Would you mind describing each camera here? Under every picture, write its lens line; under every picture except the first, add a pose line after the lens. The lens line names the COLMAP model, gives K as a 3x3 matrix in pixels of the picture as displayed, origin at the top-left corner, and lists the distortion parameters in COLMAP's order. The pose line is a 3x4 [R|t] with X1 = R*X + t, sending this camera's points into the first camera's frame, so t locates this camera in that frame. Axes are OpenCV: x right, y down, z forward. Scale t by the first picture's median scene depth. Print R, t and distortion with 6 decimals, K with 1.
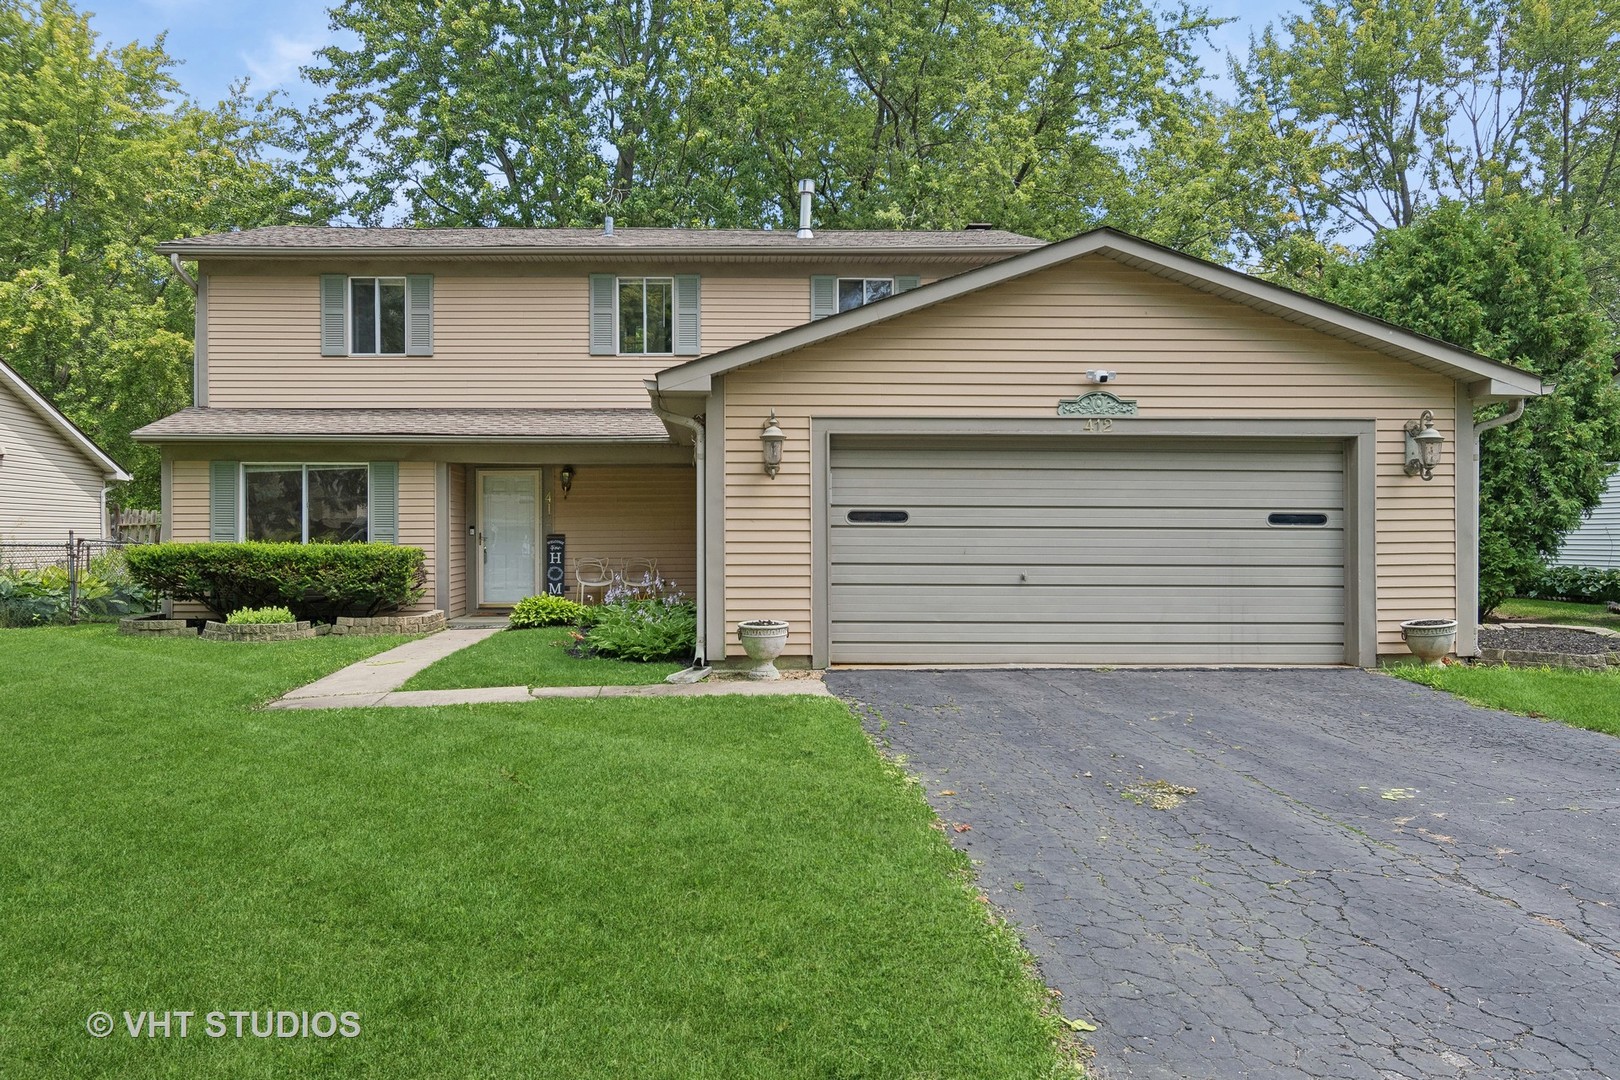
lens RADIAL K [[1080.6, 0, 809.8], [0, 1080.6, 539.9], [0, 0, 1]] dist [0.006112, 0.000347]
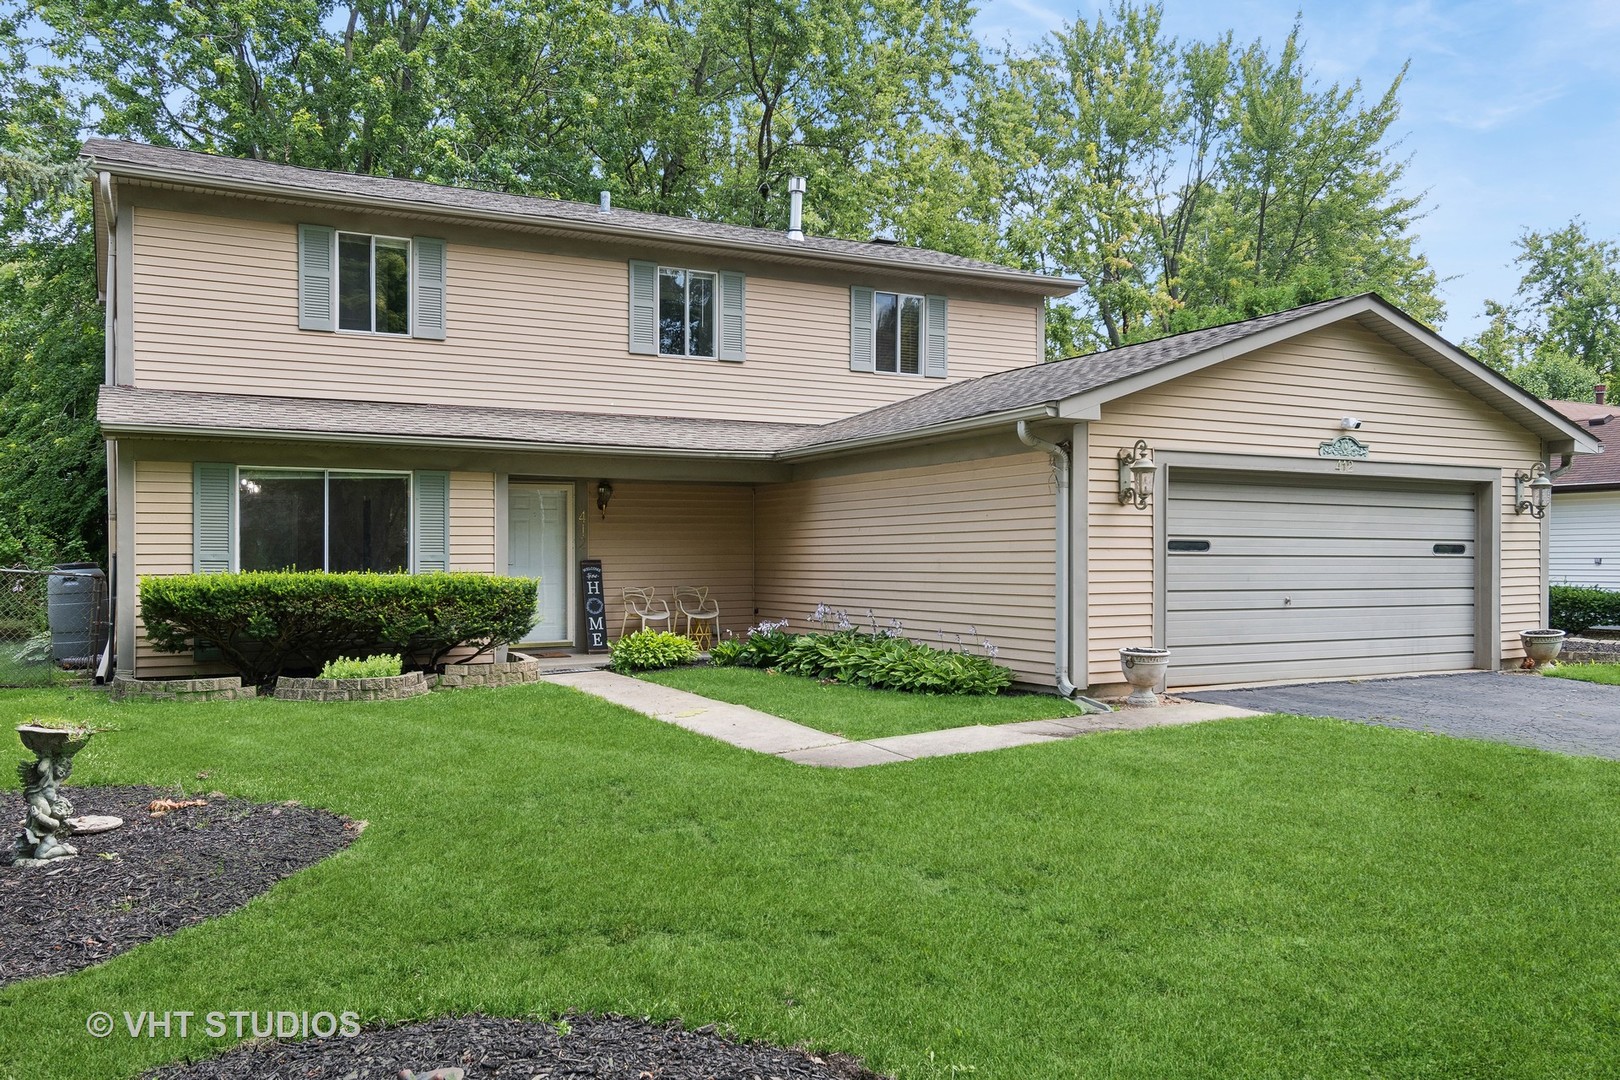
lens RADIAL K [[1235.0, 0, 806.6], [0, 1235.0, 544.1], [0, 0, 1]] dist [0.029694, -0.006550]
pose [[0.899186, 0.003449, 0.437553, -0.601218], [0.001520, 0.999938, -0.011004, -0.007920], [-0.437564, 0.010560, 0.899125, 0.056950]]
